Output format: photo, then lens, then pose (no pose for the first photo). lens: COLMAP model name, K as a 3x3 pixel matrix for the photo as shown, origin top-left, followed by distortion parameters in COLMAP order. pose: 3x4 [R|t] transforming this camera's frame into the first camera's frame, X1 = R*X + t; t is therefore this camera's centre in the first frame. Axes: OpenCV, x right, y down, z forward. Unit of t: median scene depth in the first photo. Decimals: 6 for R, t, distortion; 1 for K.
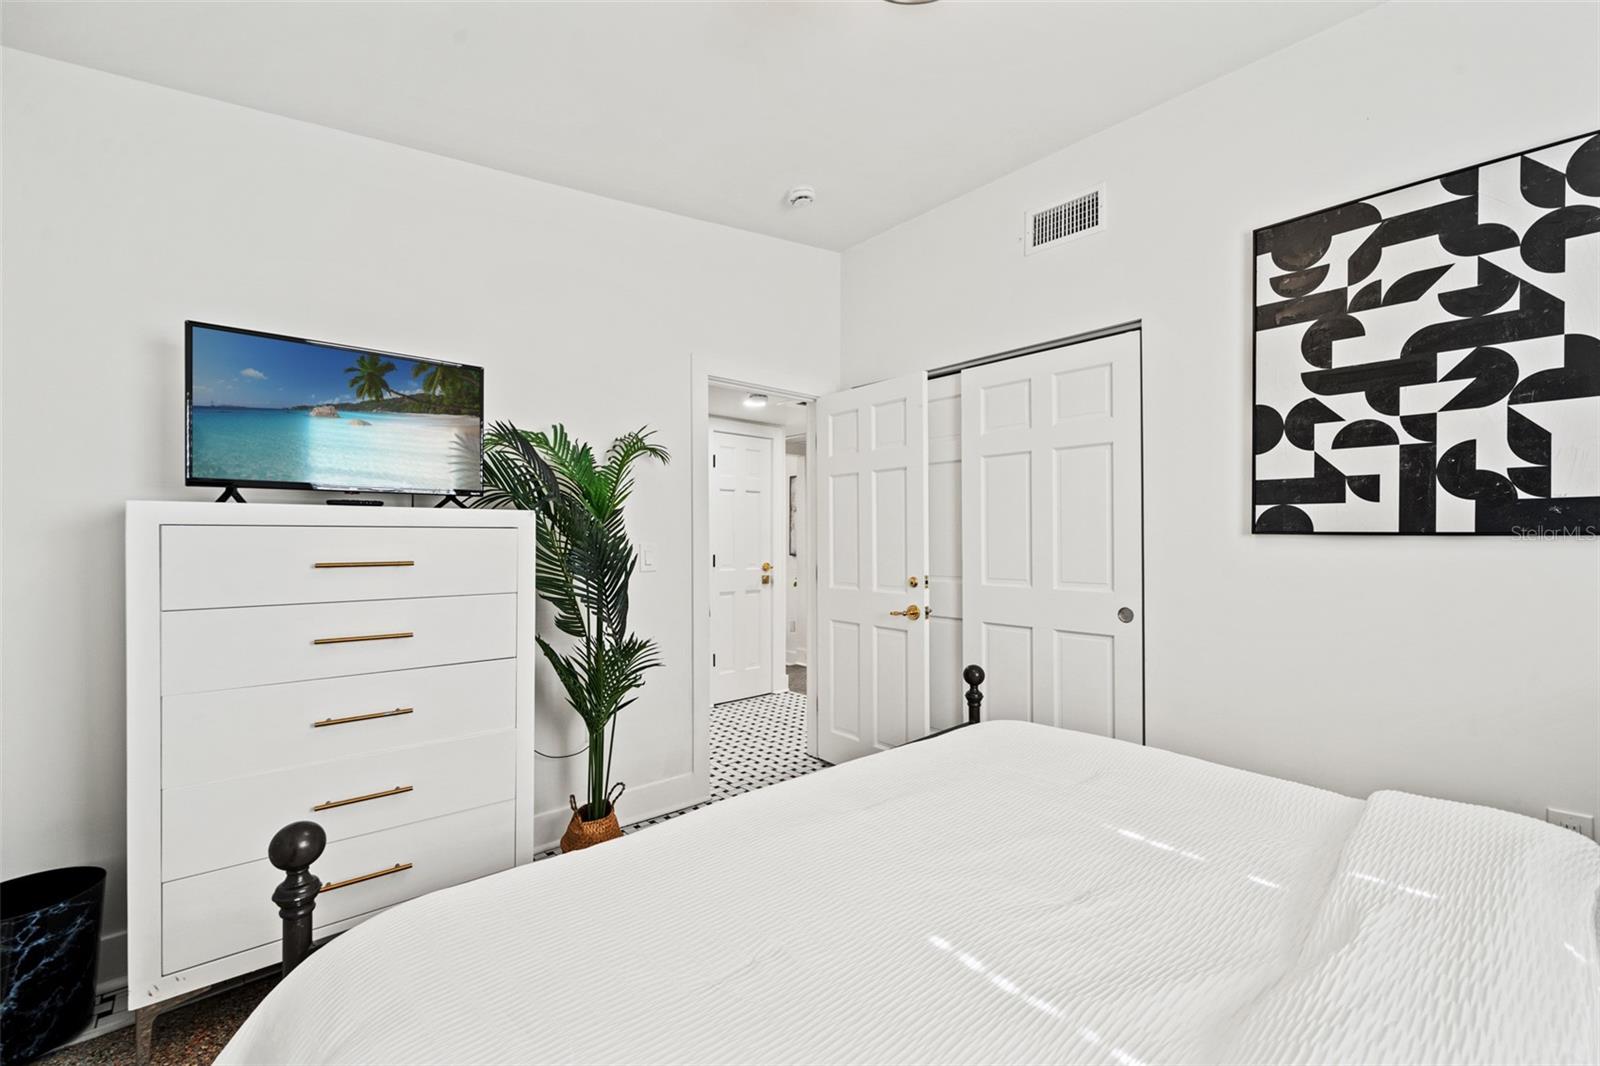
lens RADIAL K [[665.0, 0, 804.5], [0, 665.0, 537.6], [0, 0, 1]] dist [-0.001036, 0.000211]
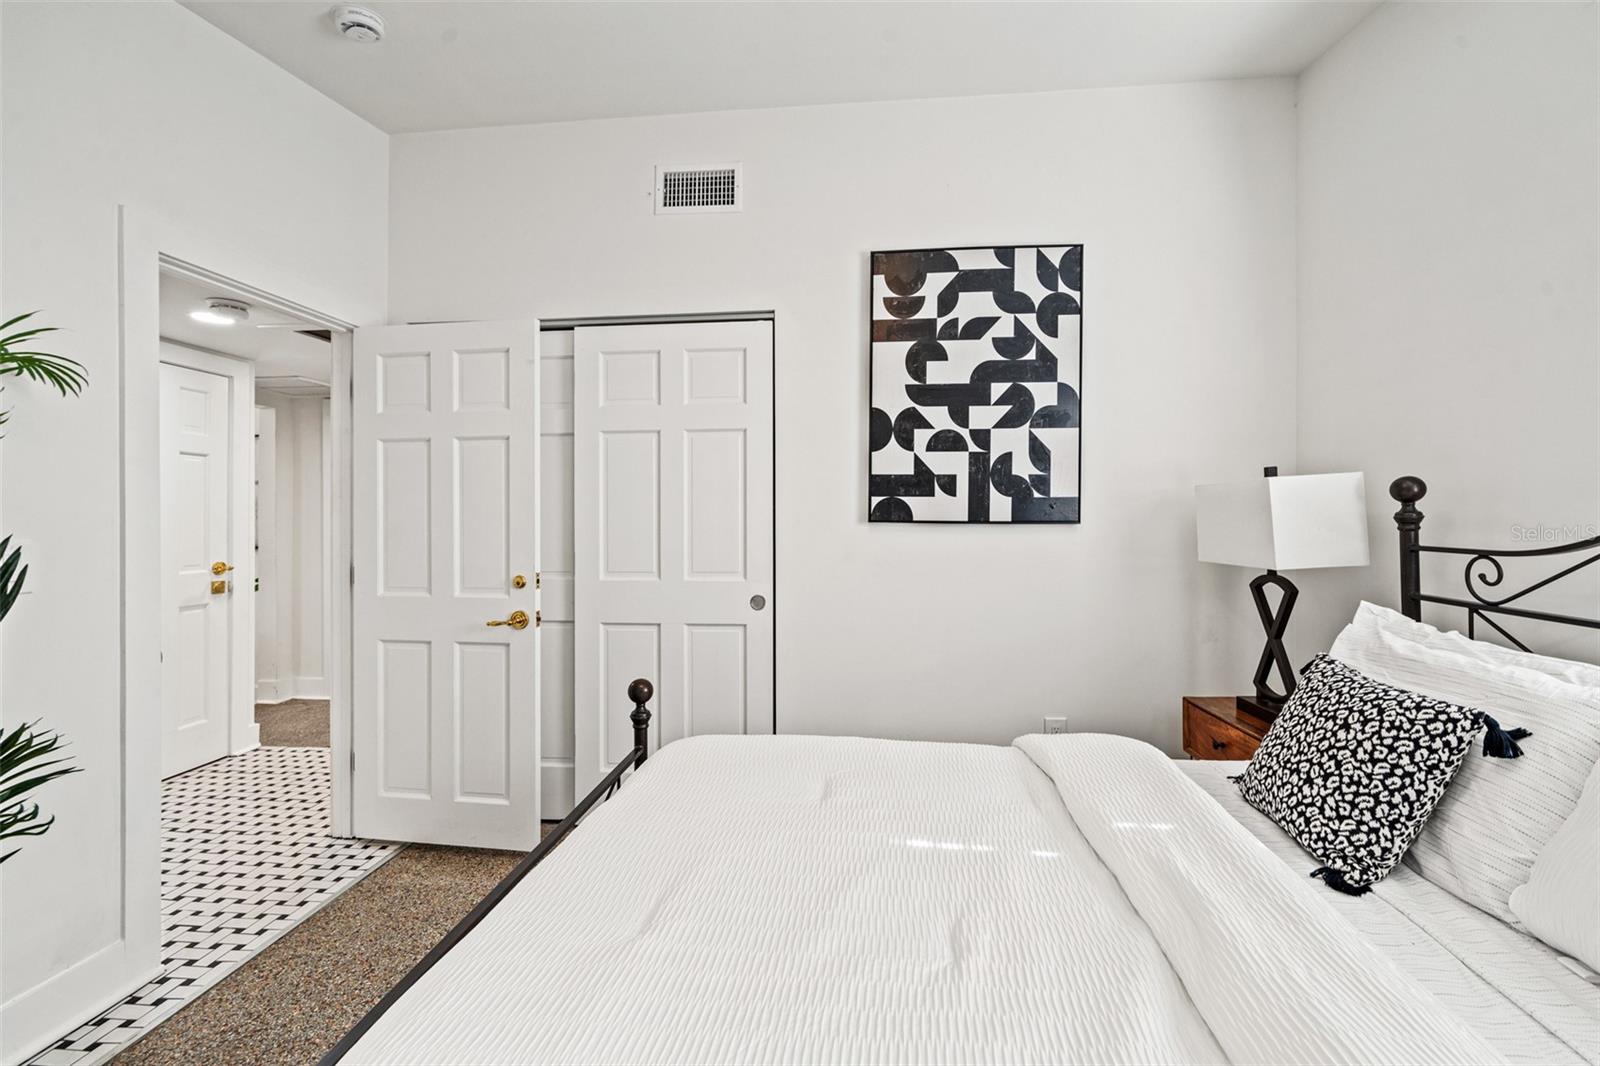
lens RADIAL K [[665.0, 0, 801.1], [0, 665.0, 519.1], [0, 0, 1]] dist [-0.001036, 0.000211]
pose [[0.738580, 0.001687, 0.674164, -0.146932], [-0.000097, 0.999997, -0.002396, -0.007100], [-0.674166, 0.001705, 0.738578, 0.221565]]
